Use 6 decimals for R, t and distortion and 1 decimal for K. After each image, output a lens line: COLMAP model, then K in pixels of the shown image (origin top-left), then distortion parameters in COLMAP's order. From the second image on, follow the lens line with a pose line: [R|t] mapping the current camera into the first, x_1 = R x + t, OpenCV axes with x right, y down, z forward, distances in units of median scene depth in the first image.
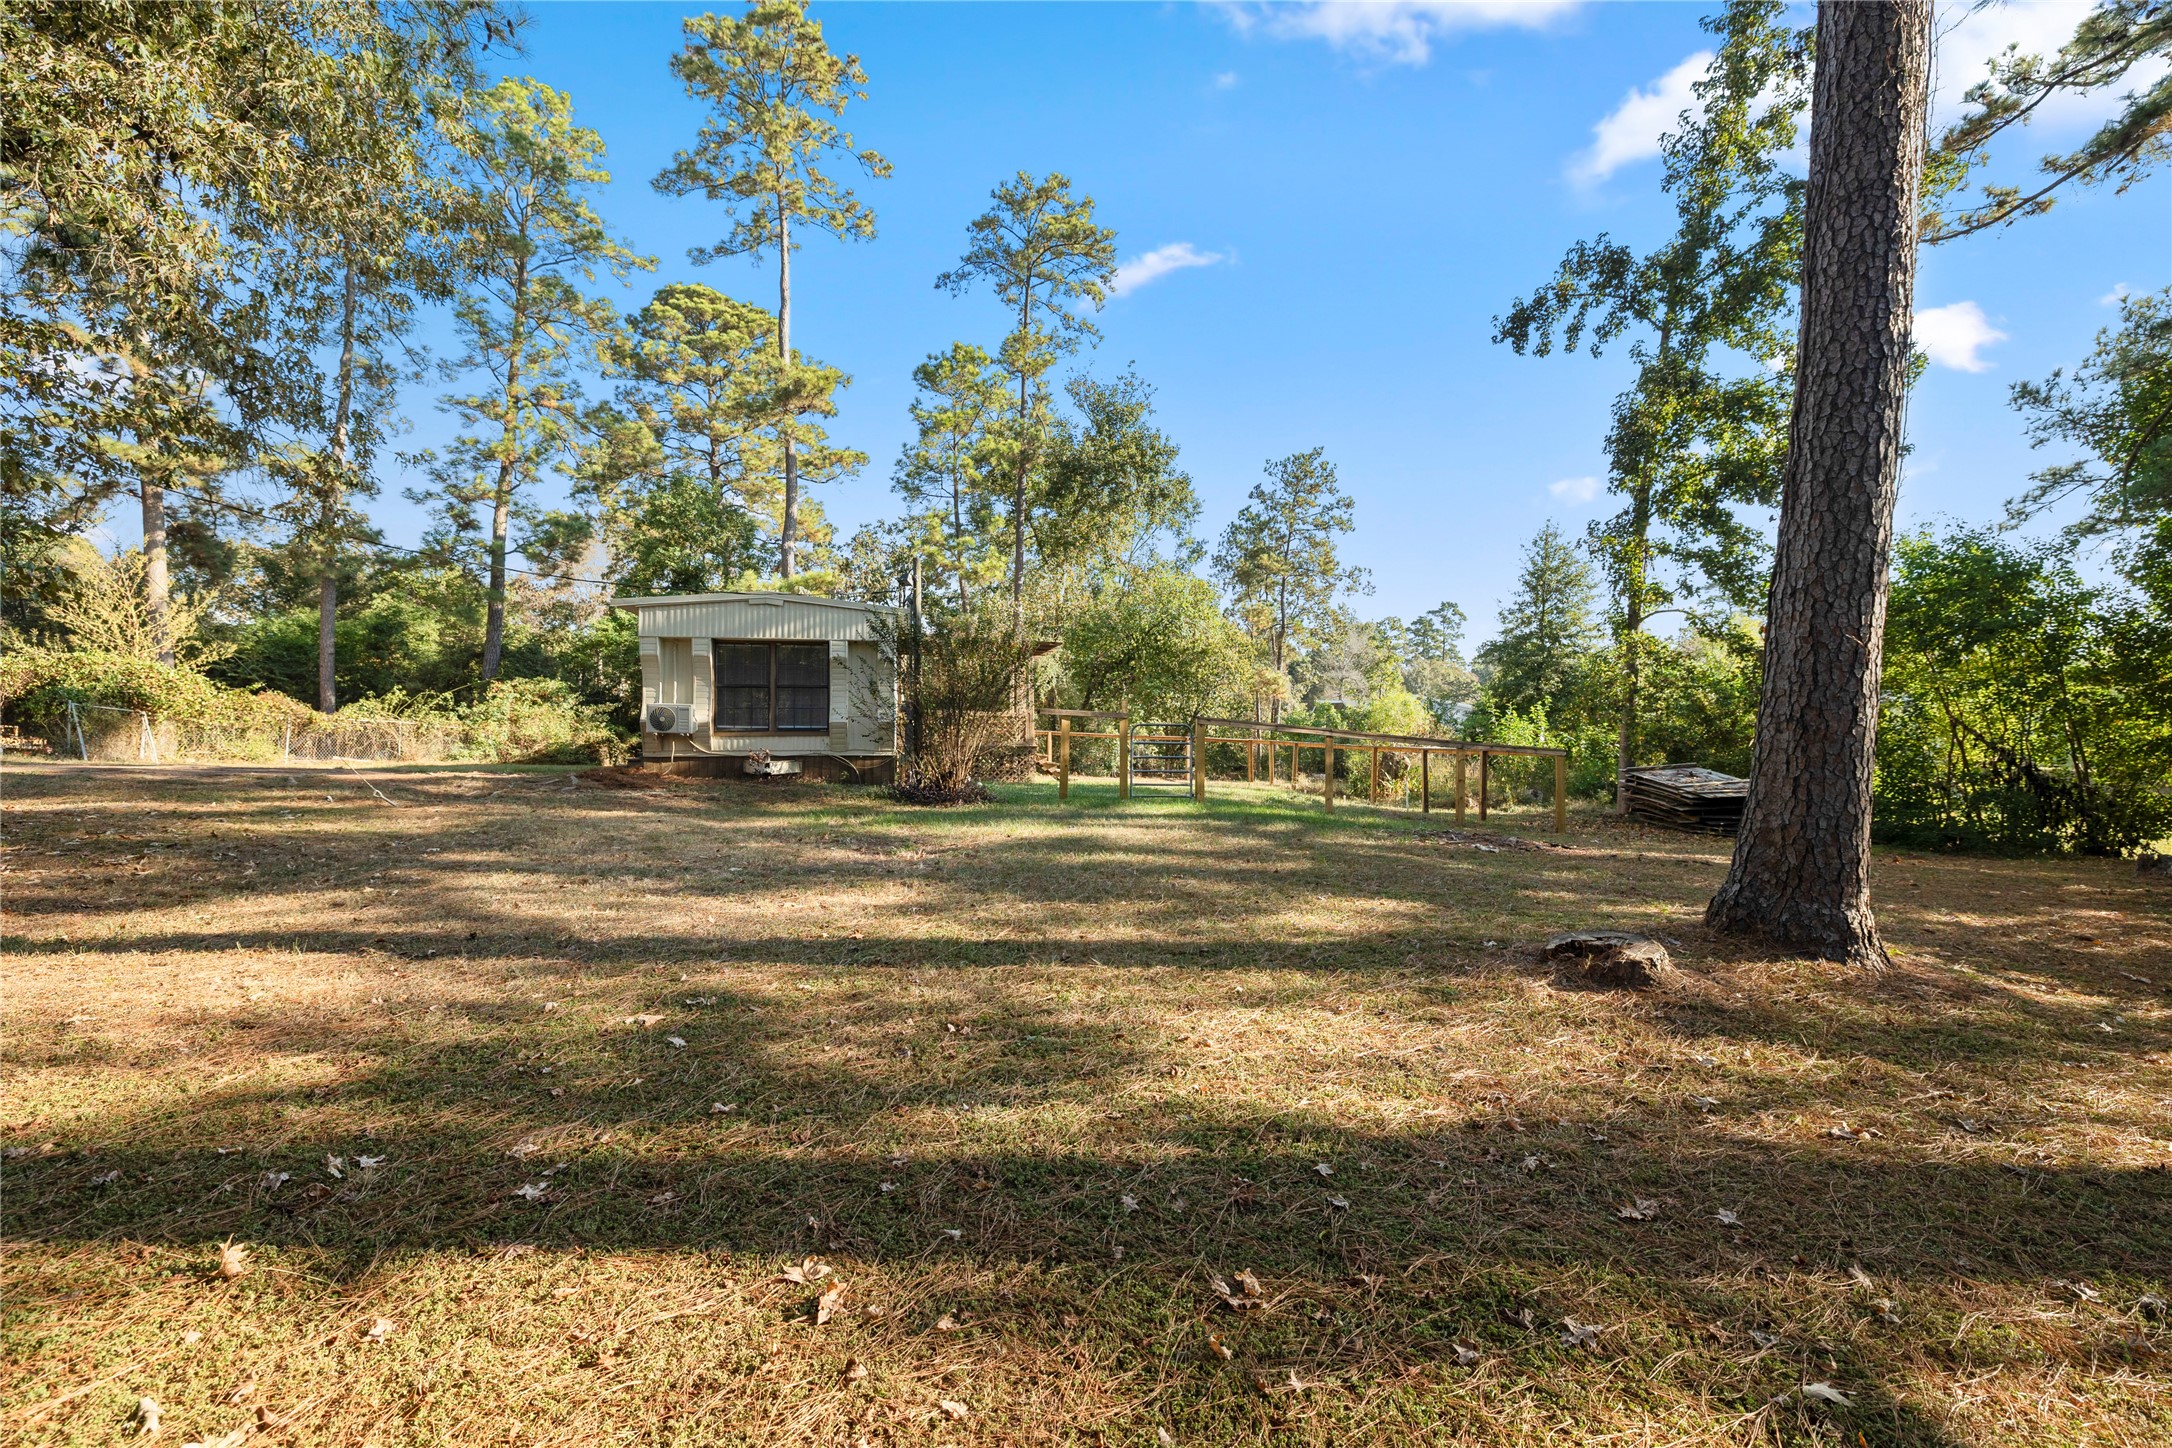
lens RADIAL K [[925.1, 0, 1077.0], [0, 925.1, 737.3], [0, 0, 1]] dist [-0.000220, 0.003996]
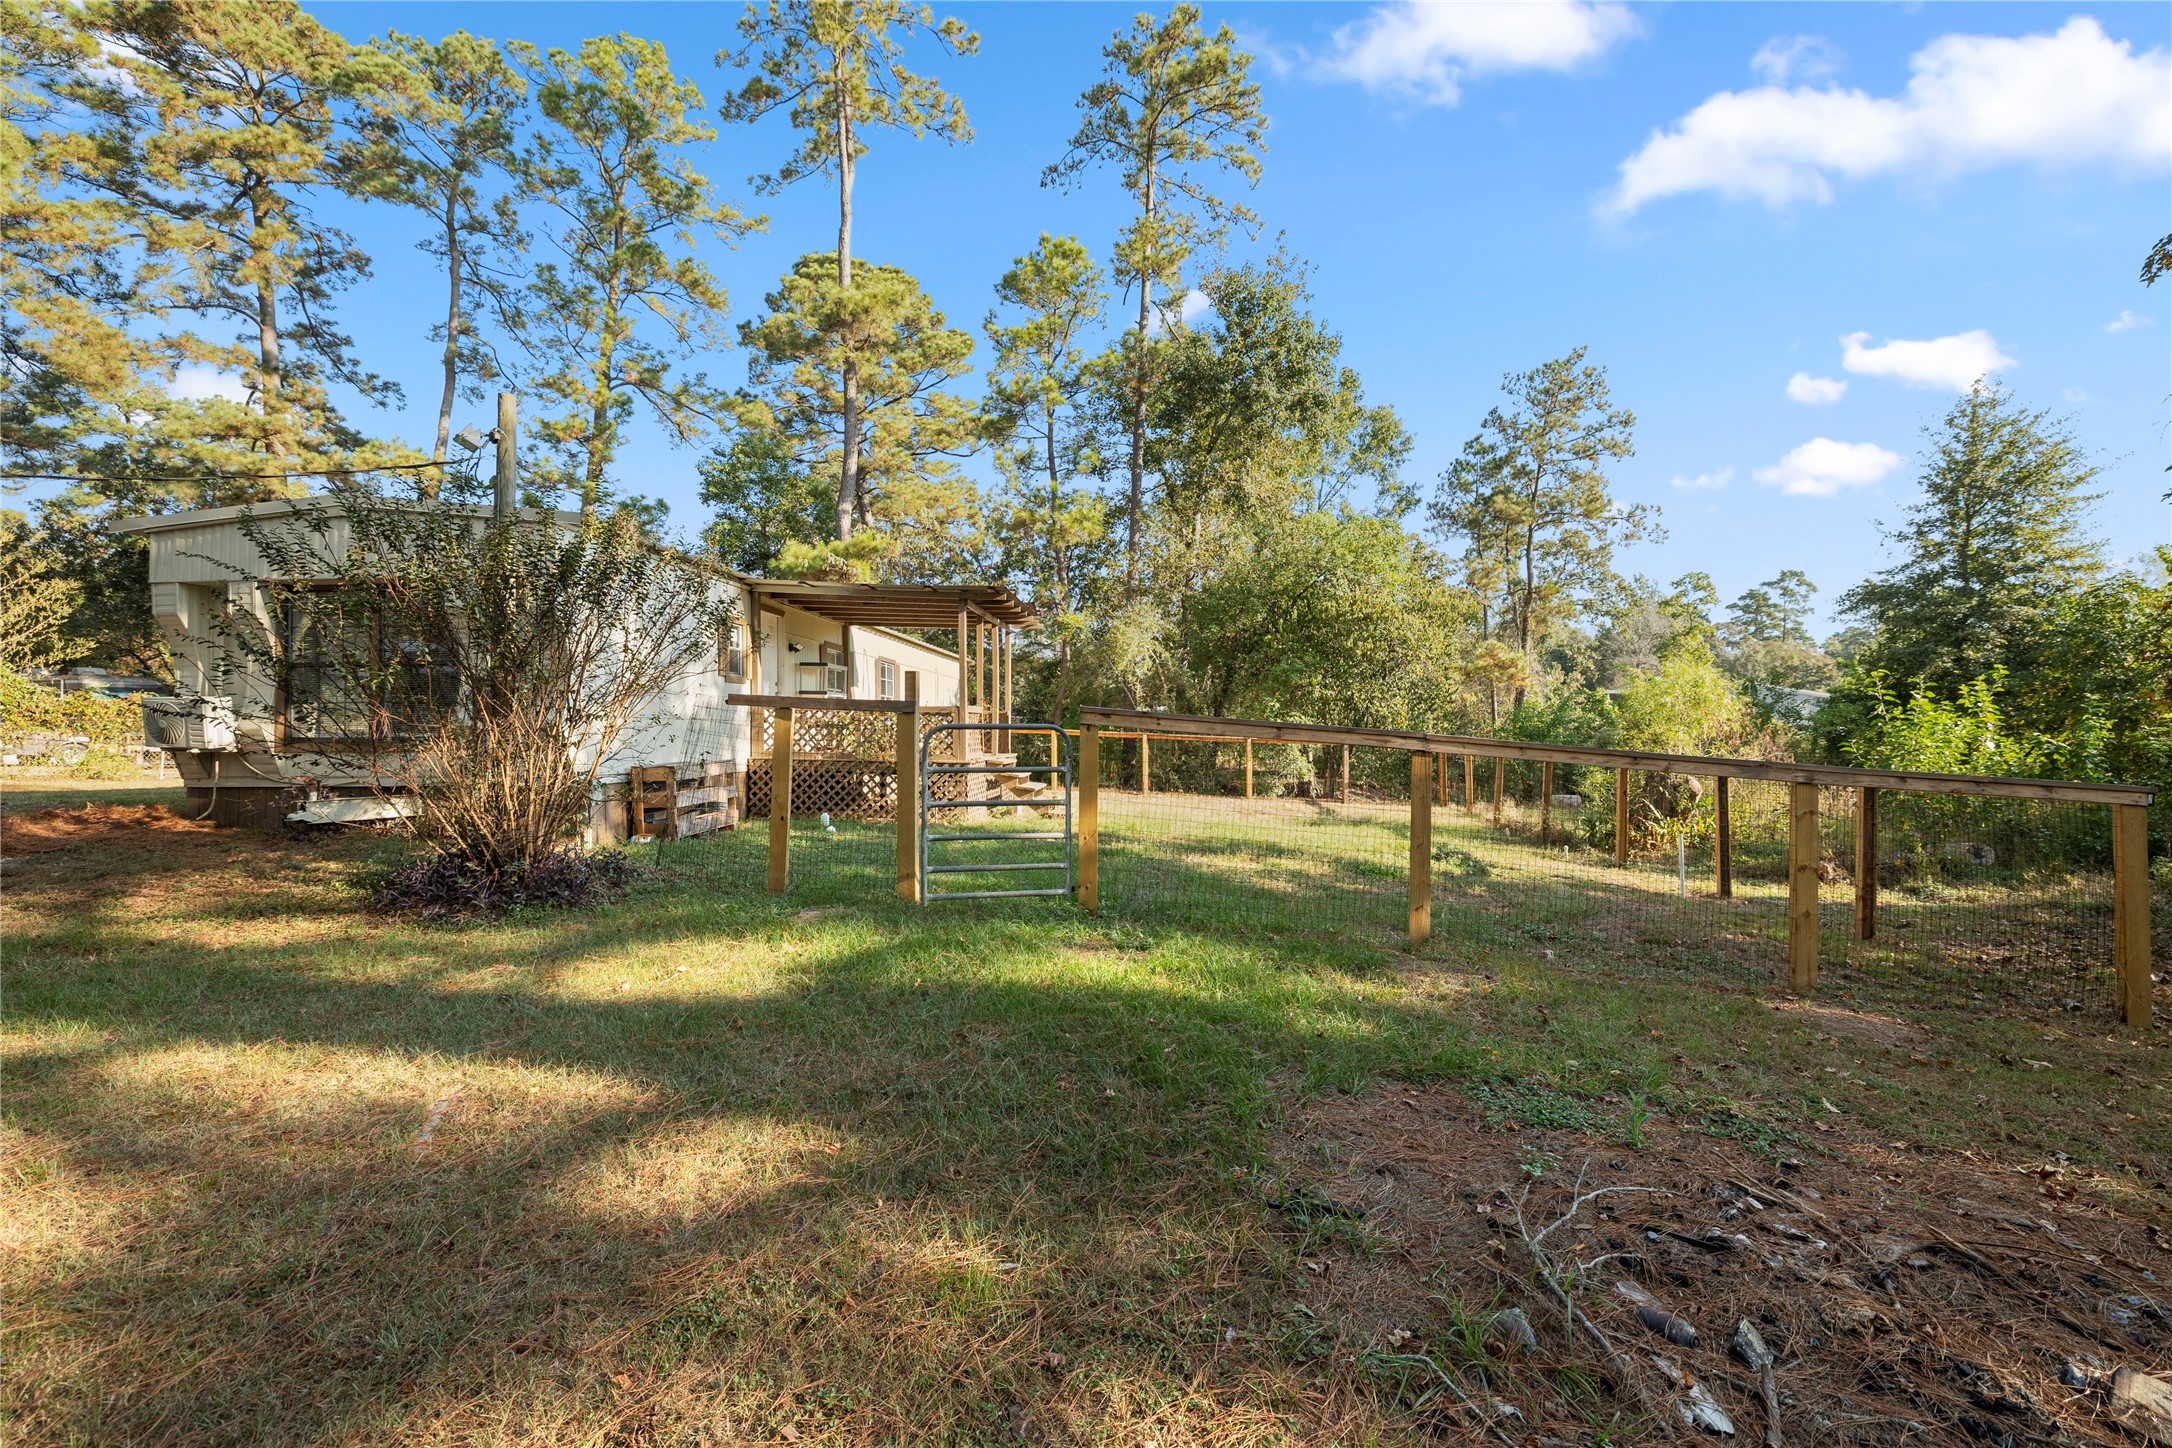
lens RADIAL K [[925.1, 0, 1077.0], [0, 925.1, 737.3], [0, 0, 1]] dist [-0.000220, 0.003996]
pose [[0.962192, -0.004152, -0.272342, 0.099577], [0.004242, 0.999991, -0.000260, -0.003483], [0.272341, -0.000905, 0.962200, 0.237533]]
